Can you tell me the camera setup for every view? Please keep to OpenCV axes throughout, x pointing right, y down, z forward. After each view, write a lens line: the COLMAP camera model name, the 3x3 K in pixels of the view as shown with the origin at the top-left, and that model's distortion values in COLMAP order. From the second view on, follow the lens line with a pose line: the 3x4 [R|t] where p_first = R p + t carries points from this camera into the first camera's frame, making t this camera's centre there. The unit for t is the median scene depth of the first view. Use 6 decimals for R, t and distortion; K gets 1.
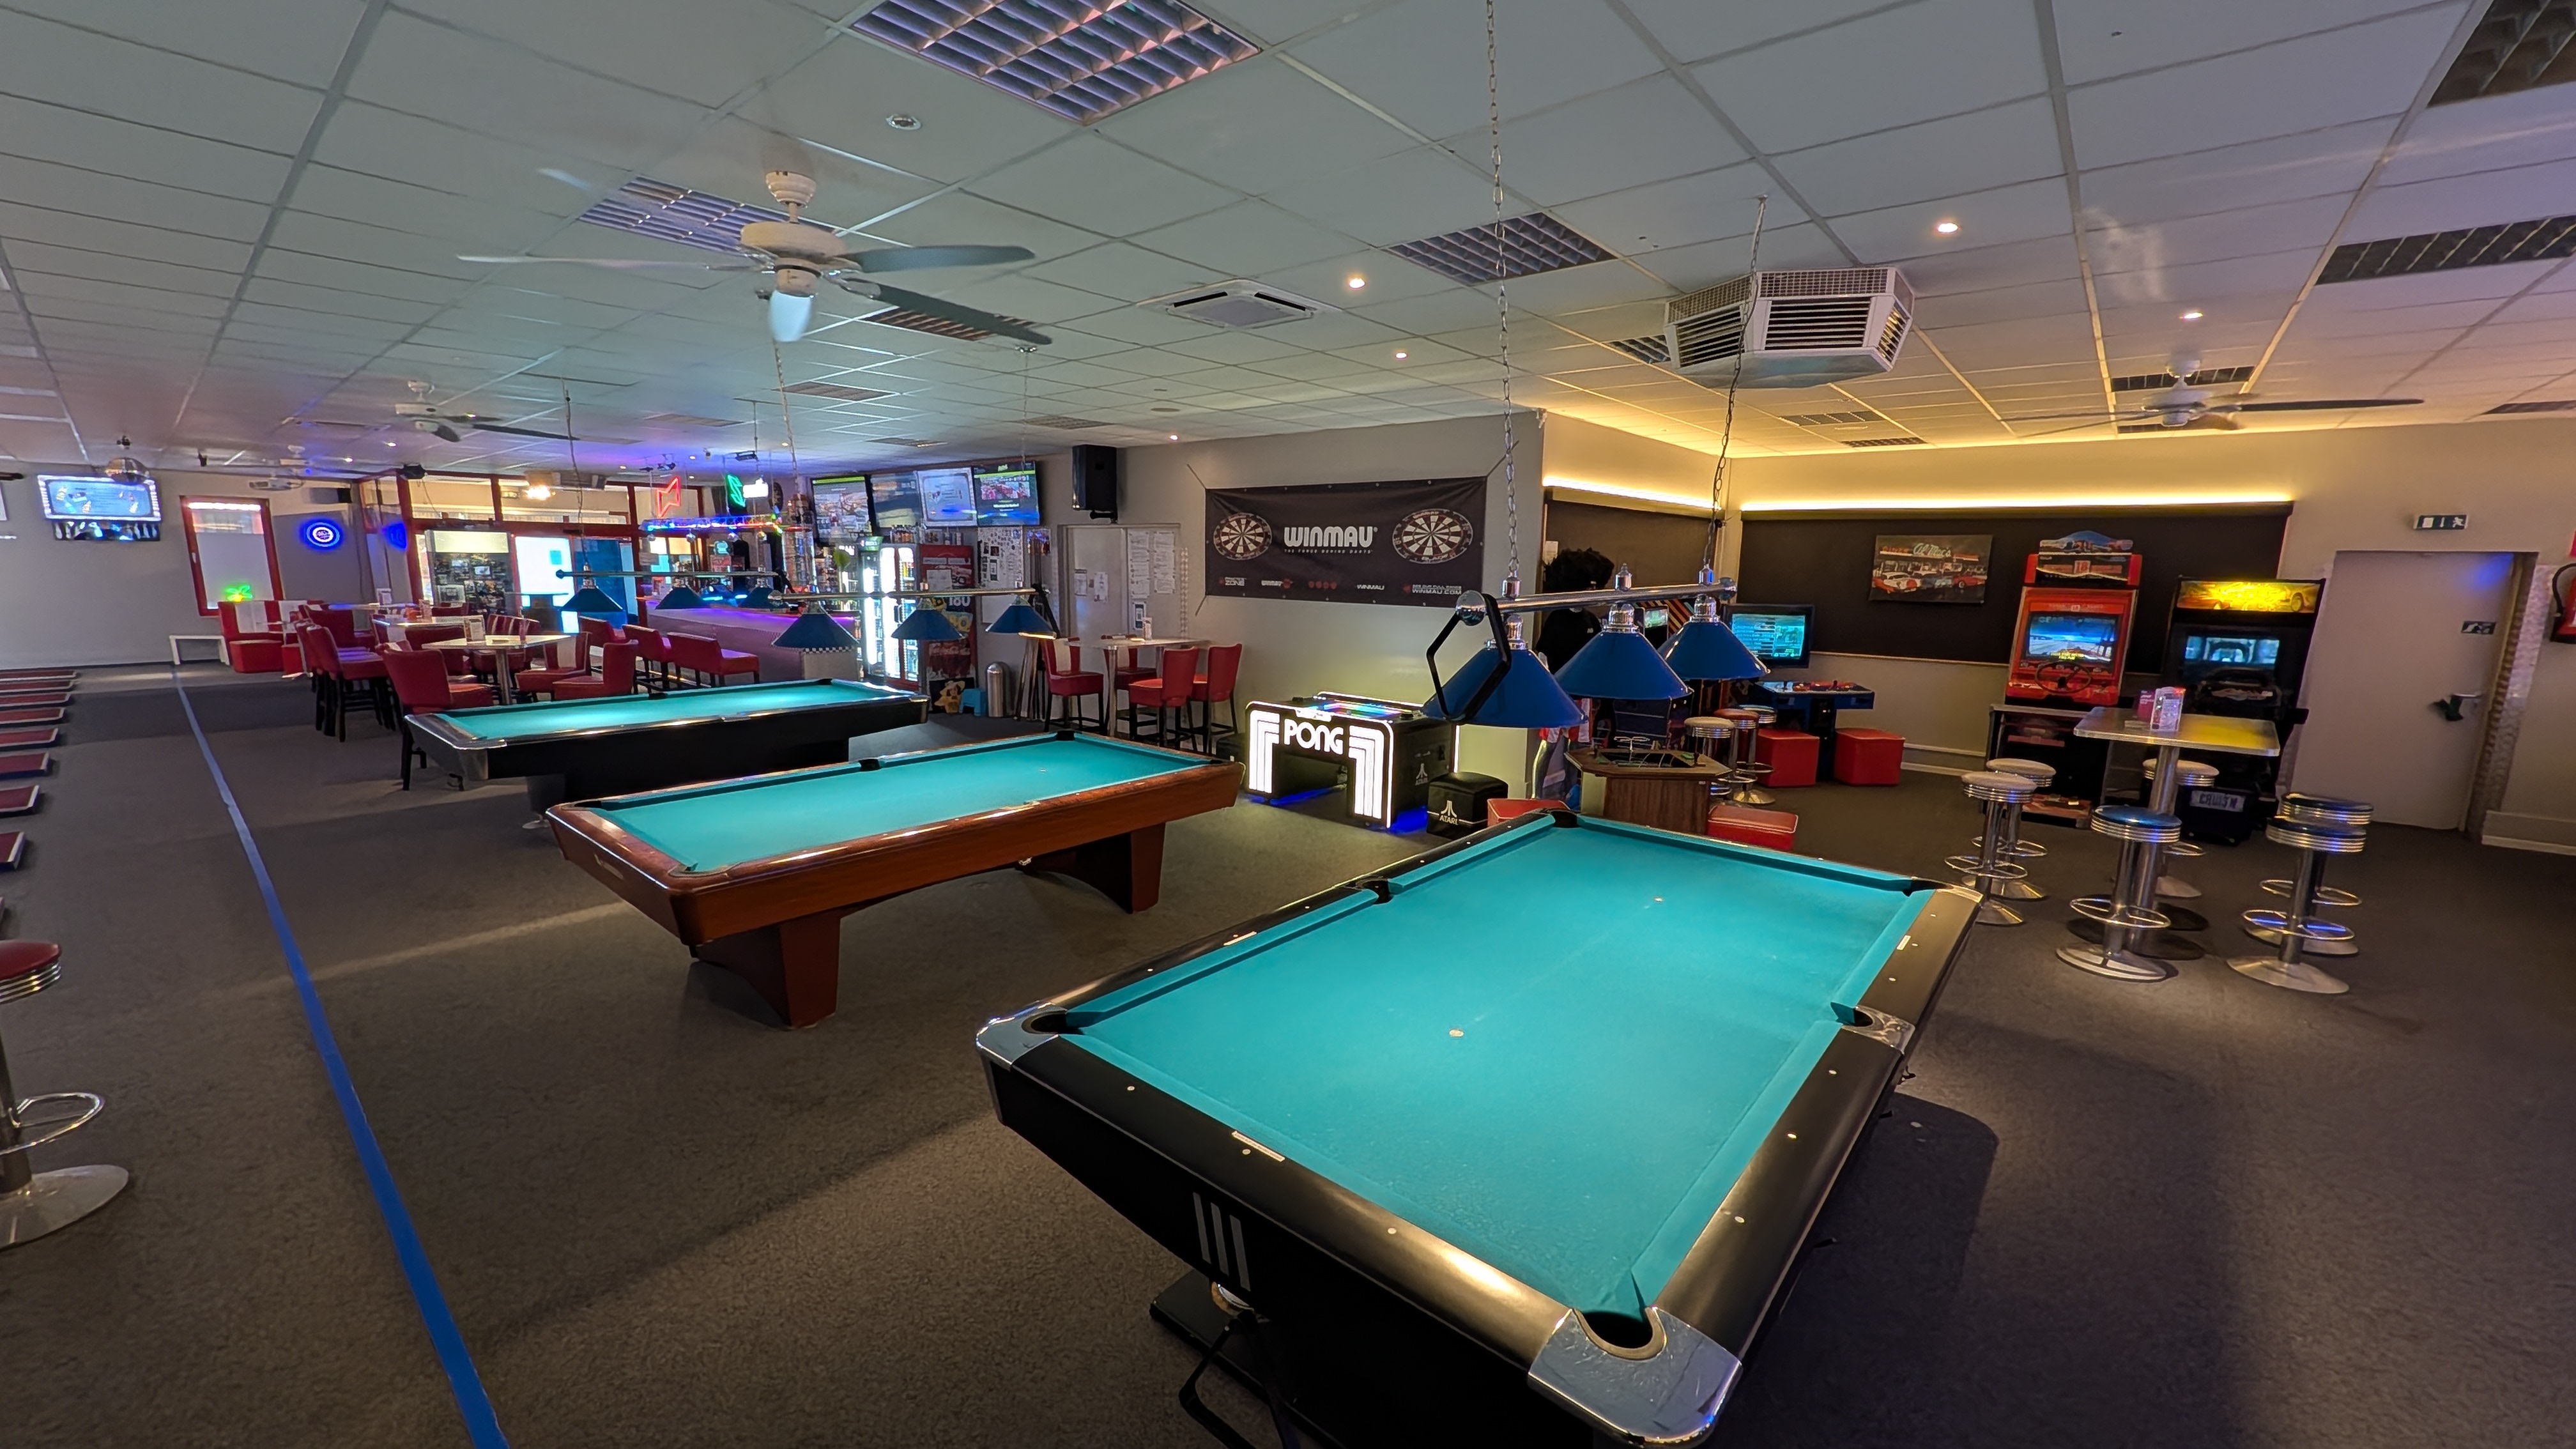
lens RADIAL K [[983.5, 0, 1287.9], [0, 983.5, 723.3], [0, 0, 1]] dist [-0.000405, 0.000140]
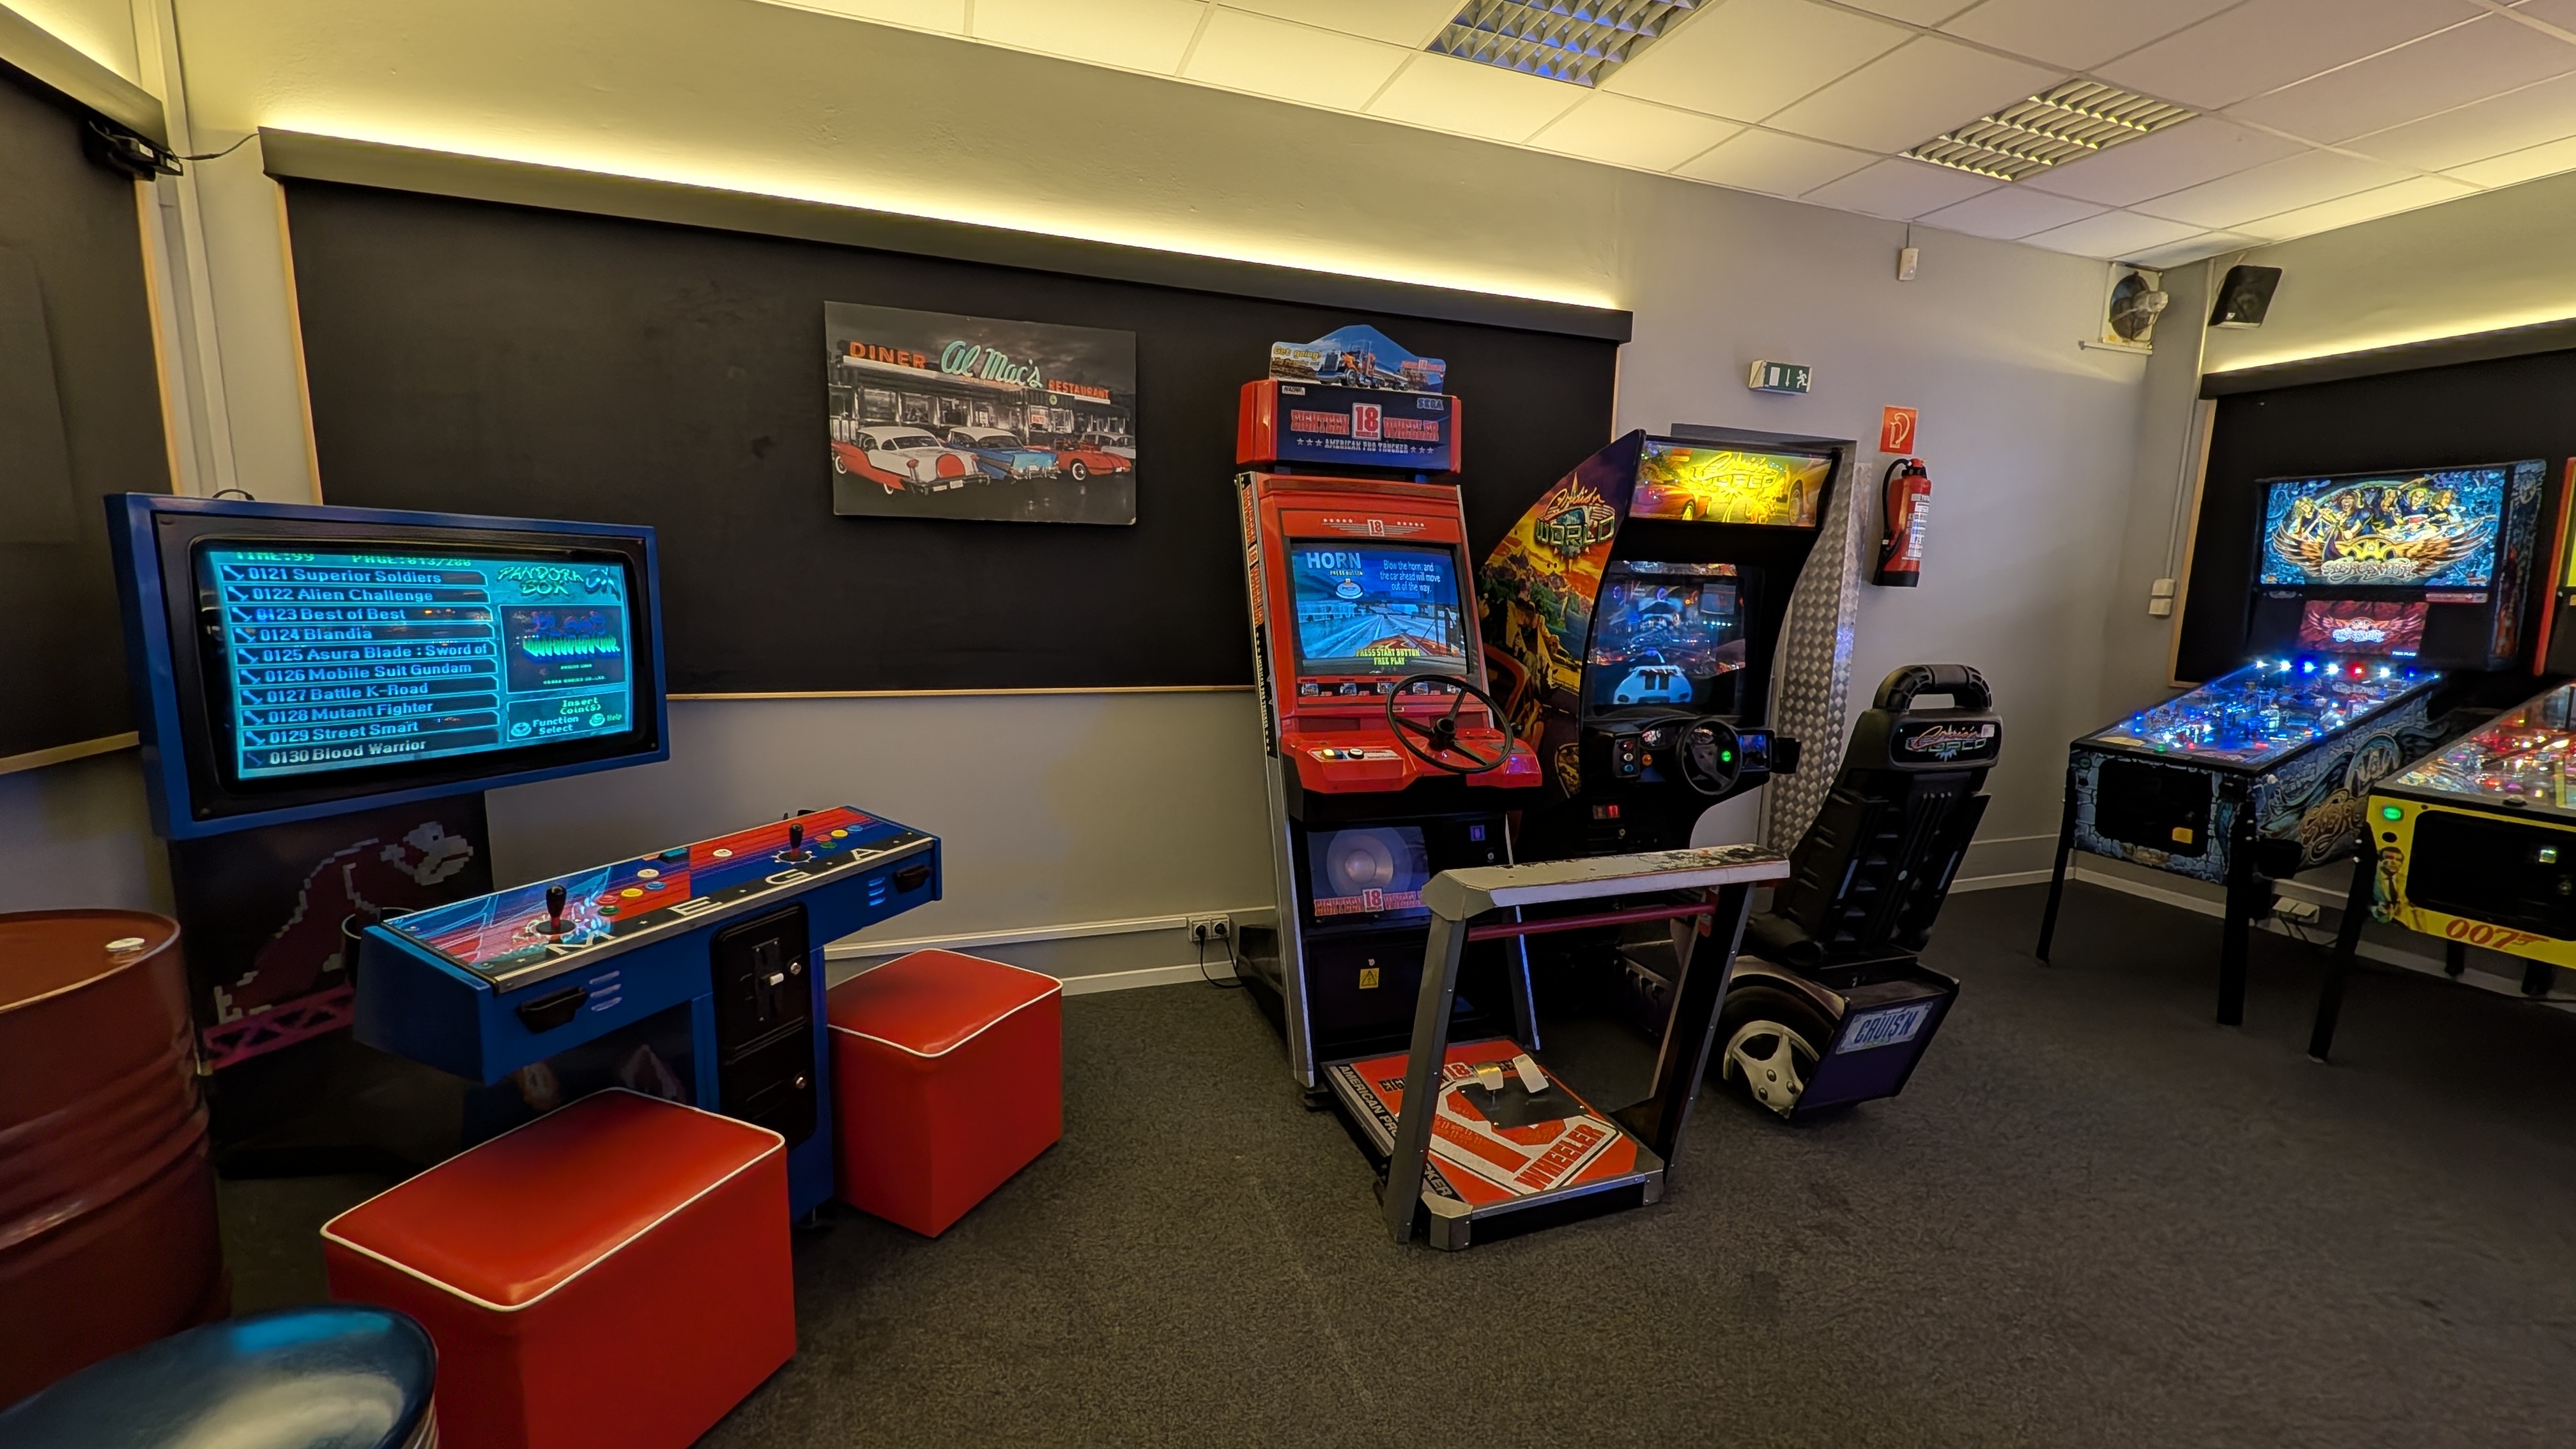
lens RADIAL K [[983.5, 0, 1288.6], [0, 983.5, 719.7], [0, 0, 1]] dist [-0.000405, 0.000140]
pose [[0.500216, -0.127103, 0.856521, 0.484522], [0.128169, 0.989140, 0.071932, -0.081226], [-0.856363, 0.073798, 0.511074, 0.901243]]
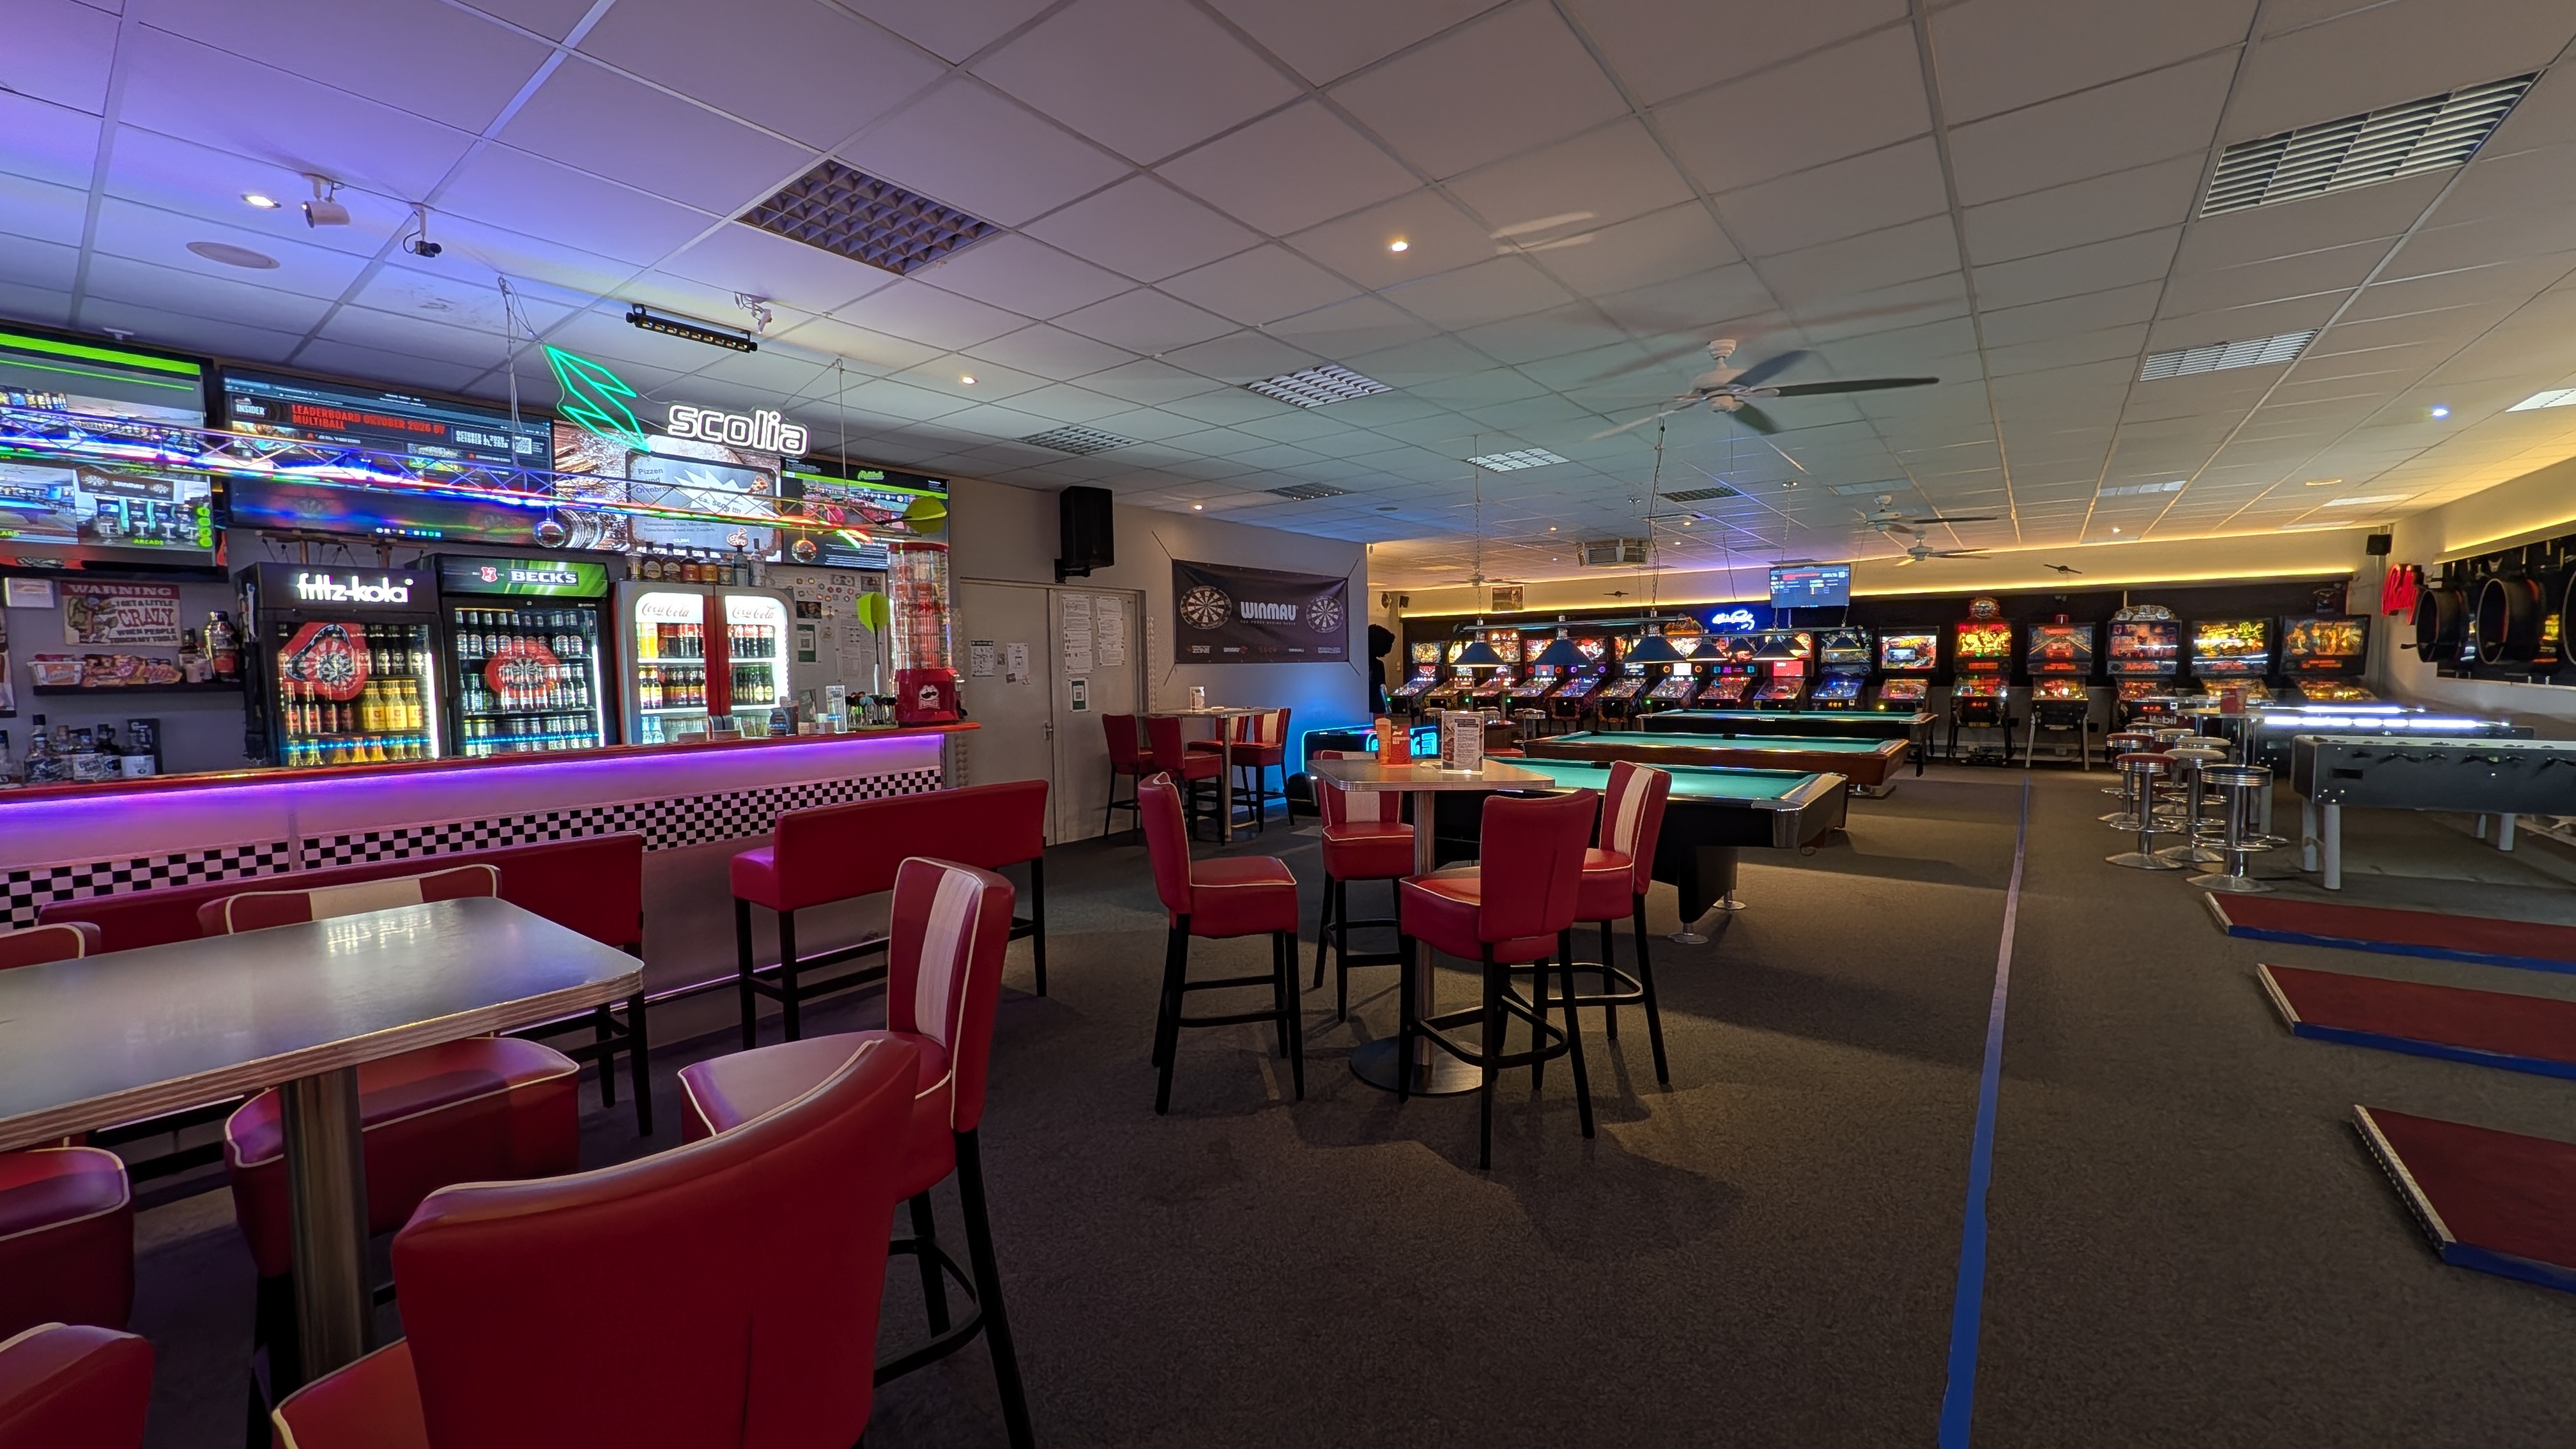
lens RADIAL K [[983.5, 0, 1288.5], [0, 983.5, 731.2], [0, 0, 1]] dist [-0.000405, 0.000140]
pose [[-0.050886, -0.081341, 0.995386, -1.349181], [0.181749, 0.979280, 0.089316, -0.163415], [-0.982027, 0.185456, -0.035048, 1.159987]]
